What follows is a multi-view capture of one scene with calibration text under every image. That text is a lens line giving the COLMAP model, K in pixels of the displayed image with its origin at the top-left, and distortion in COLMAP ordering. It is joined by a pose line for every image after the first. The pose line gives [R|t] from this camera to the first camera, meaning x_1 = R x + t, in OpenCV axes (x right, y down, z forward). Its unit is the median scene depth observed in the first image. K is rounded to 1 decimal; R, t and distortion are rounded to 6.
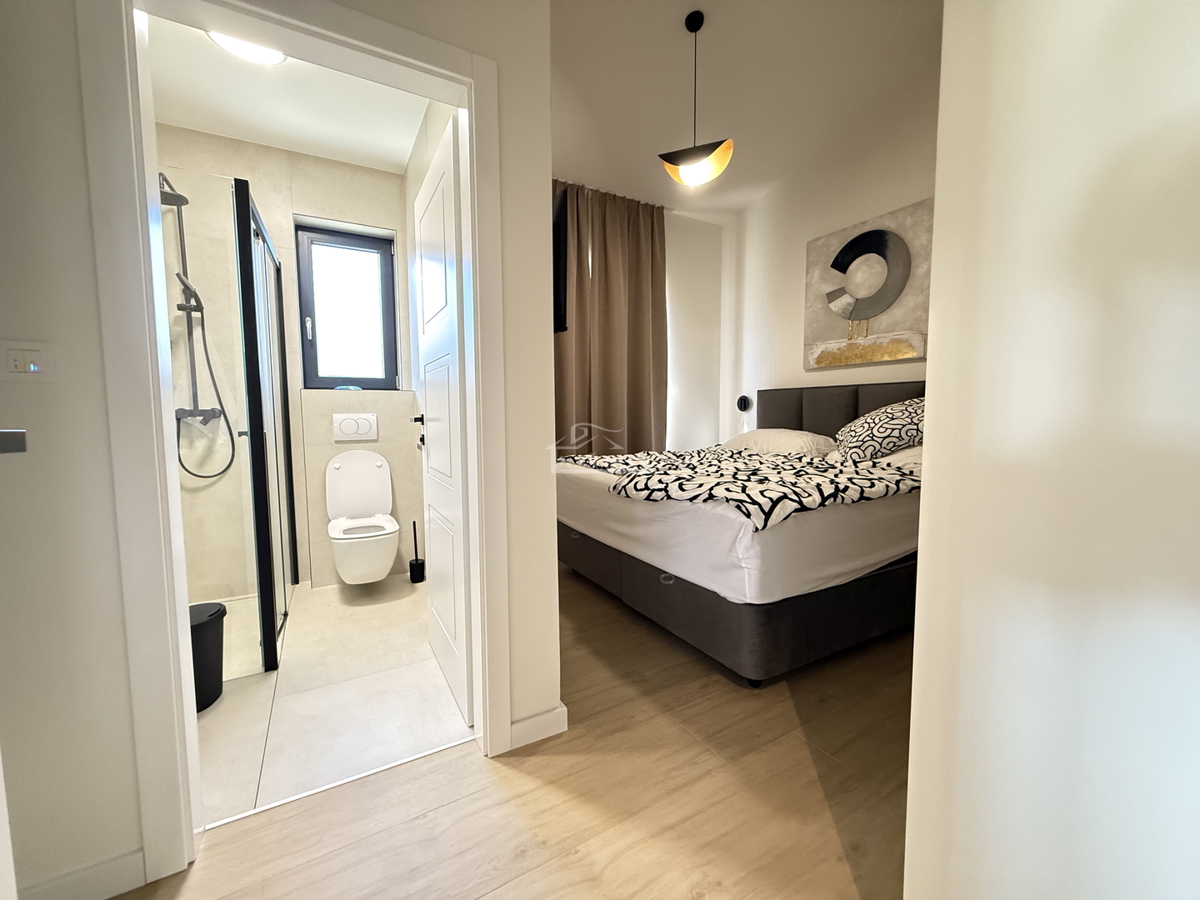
lens RADIAL K [[477.1, 0, 593.7], [0, 477.1, 452.6], [0, 0, 1]] dist [-0.001474, -0.000119]
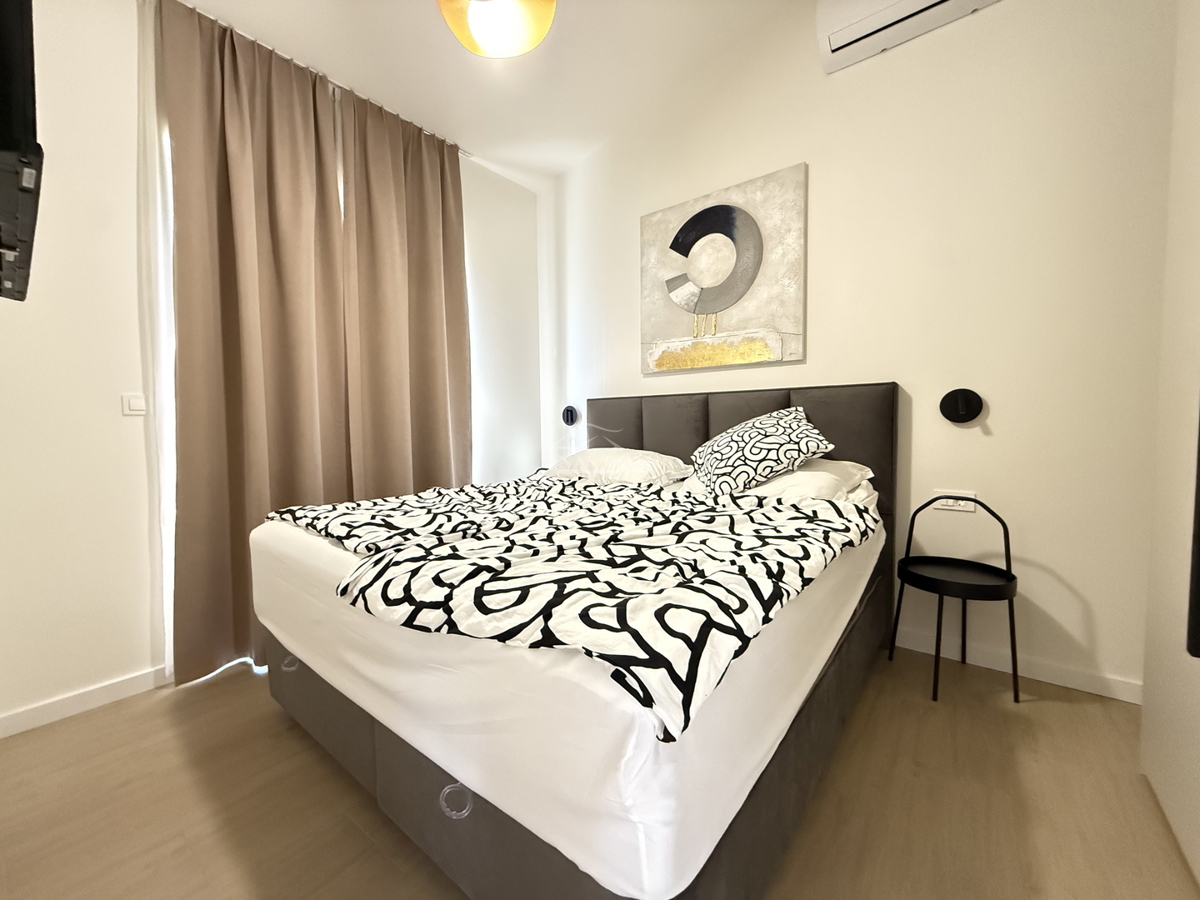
lens RADIAL K [[477.1, 0, 595.1], [0, 477.1, 445.8], [0, 0, 1]] dist [-0.001474, -0.000119]
pose [[0.927908, -0.022623, 0.372122, 0.087587], [0.037132, 0.998802, -0.031869, -0.040850], [-0.370955, 0.043389, 0.927637, 0.391428]]
